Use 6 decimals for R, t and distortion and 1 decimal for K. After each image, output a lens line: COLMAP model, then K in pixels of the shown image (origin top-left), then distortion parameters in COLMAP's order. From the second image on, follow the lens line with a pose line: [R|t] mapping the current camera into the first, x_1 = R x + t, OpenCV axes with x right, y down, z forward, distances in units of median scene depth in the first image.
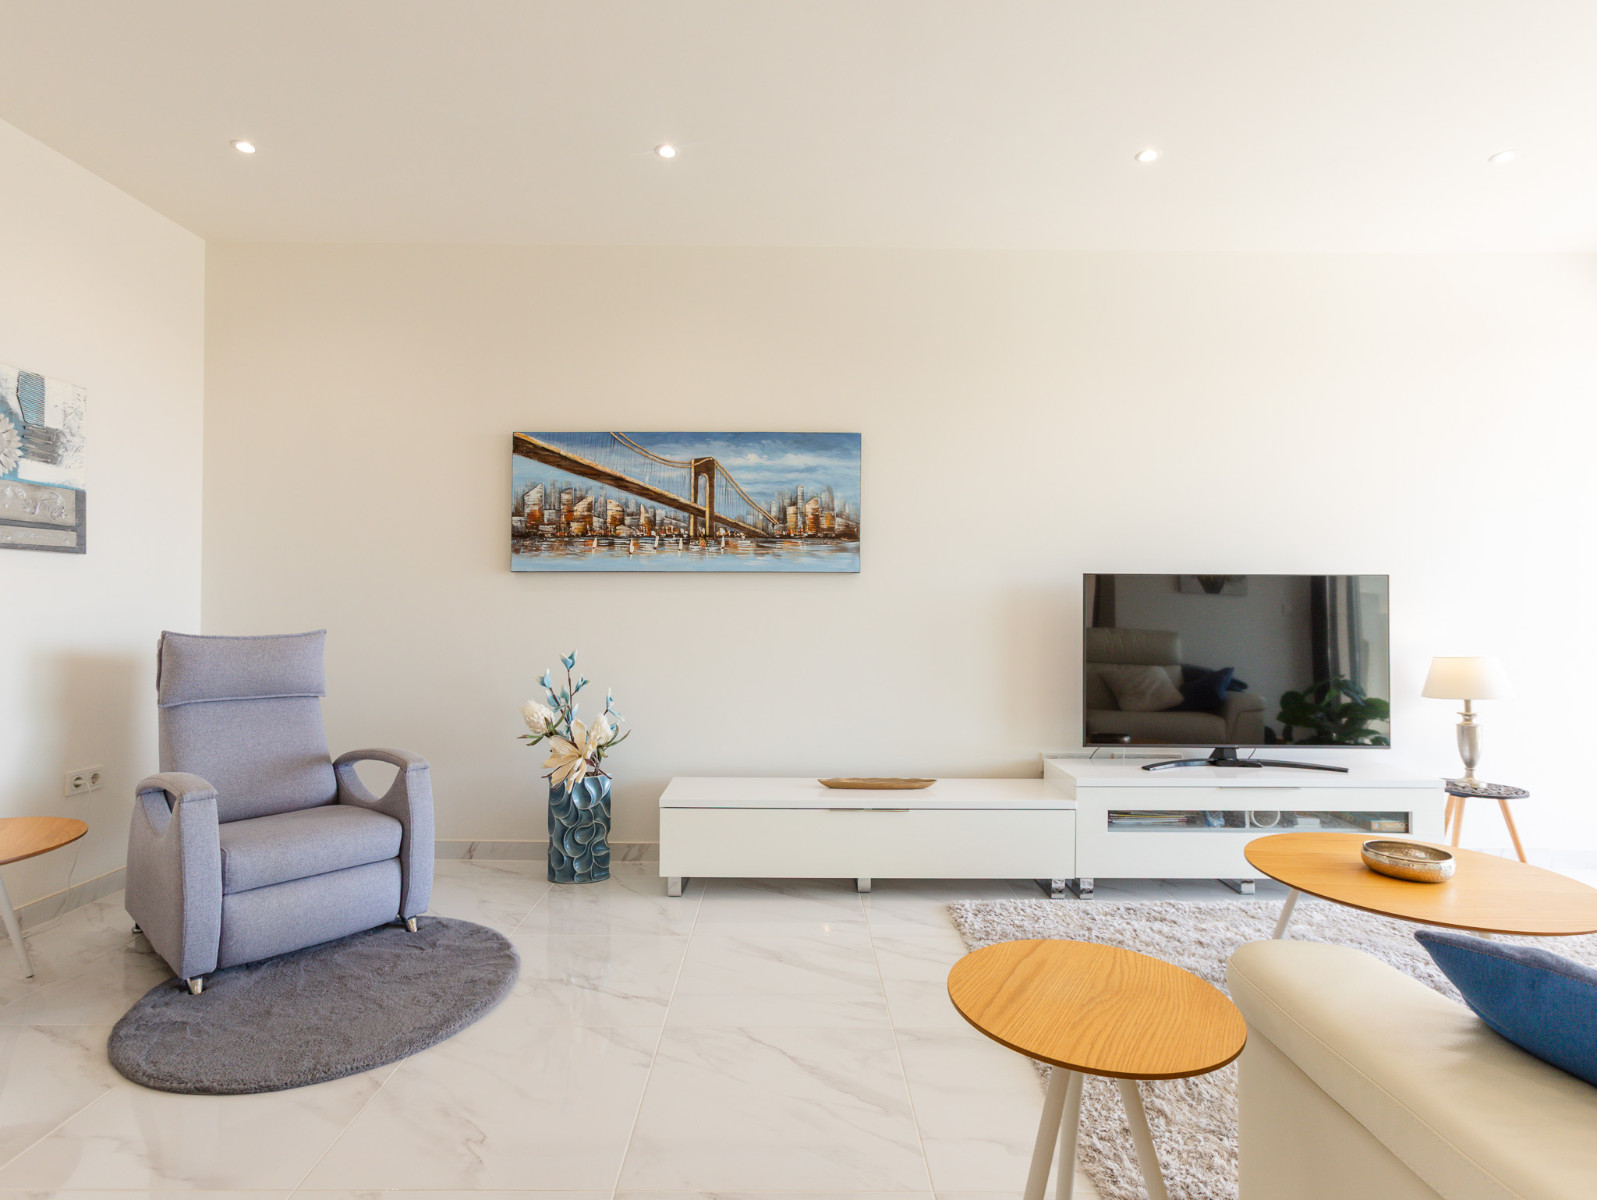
lens RADIAL K [[825.2, 0, 796.7], [0, 825.2, 602.2], [0, 0, 1]] dist [-0.026753, 0.025386]
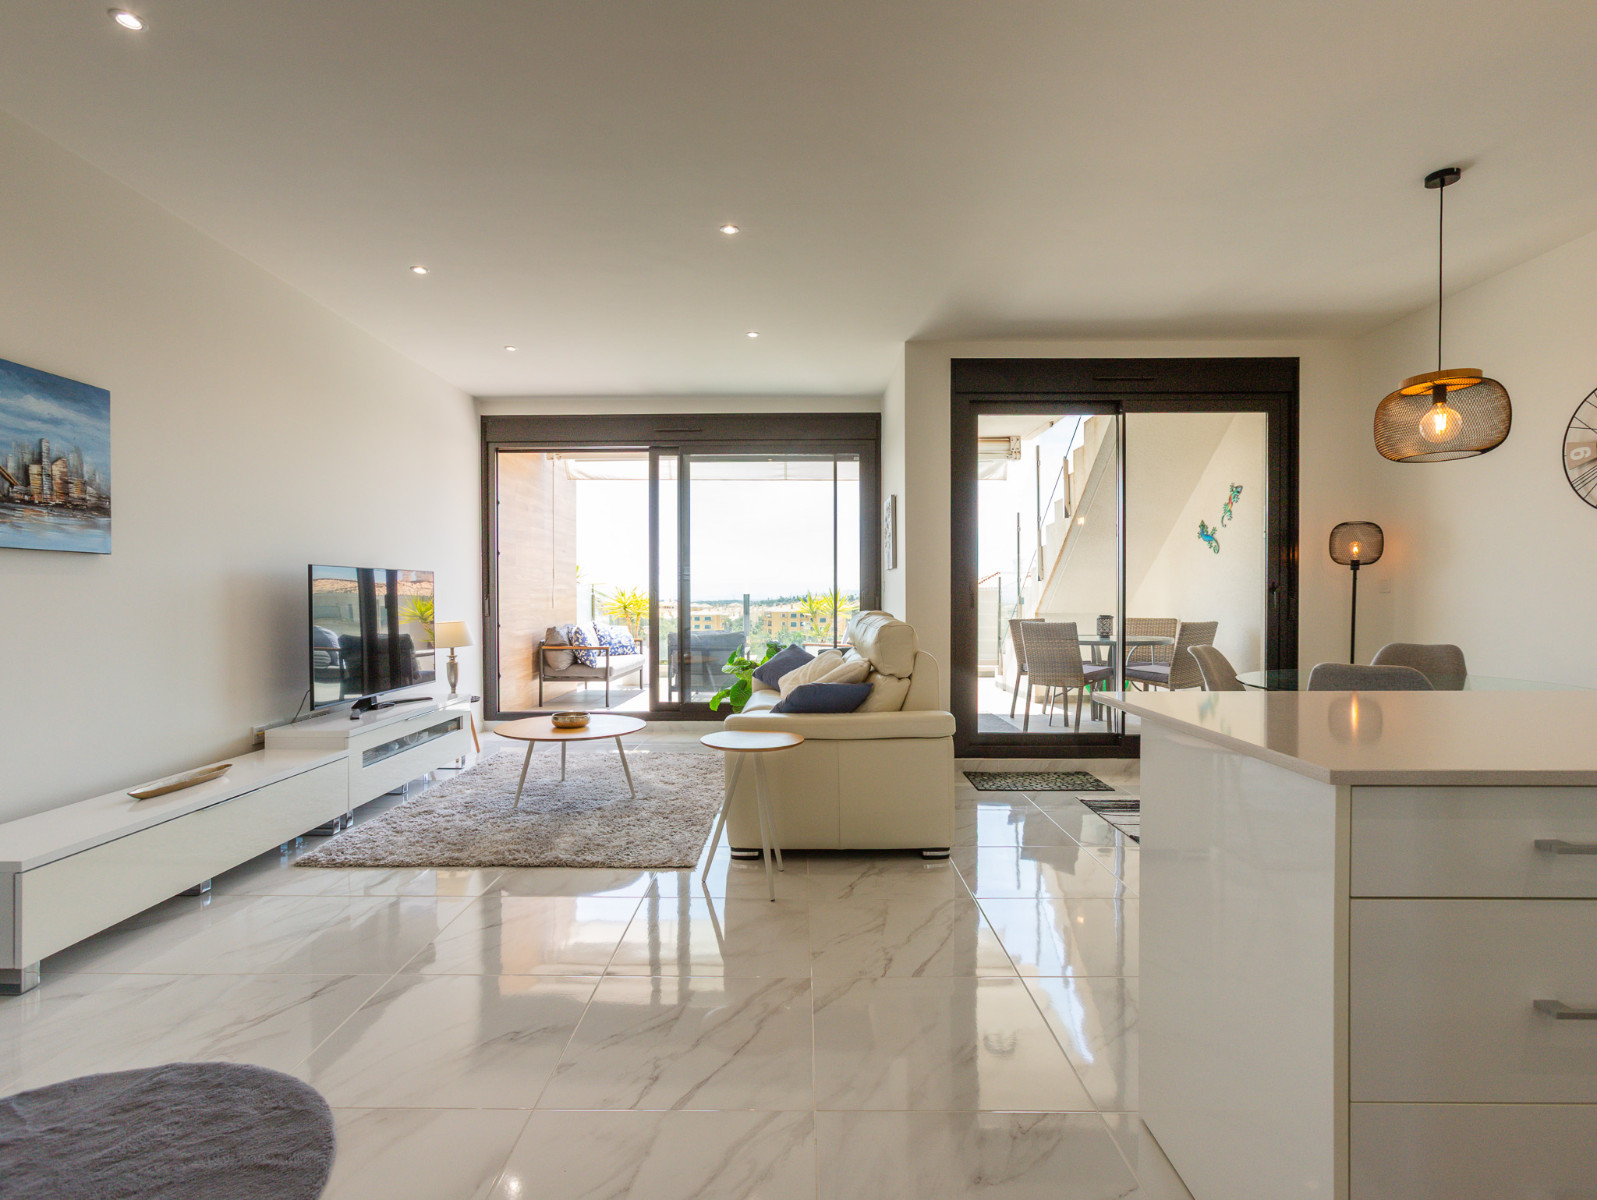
lens RADIAL K [[799.7, 0, 793.7], [0, 799.7, 602.4], [0, 0, 1]] dist [-0.023494, 0.018600]
pose [[0.010867, -0.015783, 0.999816, -0.749336], [-0.005263, 0.999861, 0.015841, -0.002178], [-0.999927, -0.005434, 0.010783, 0.278476]]
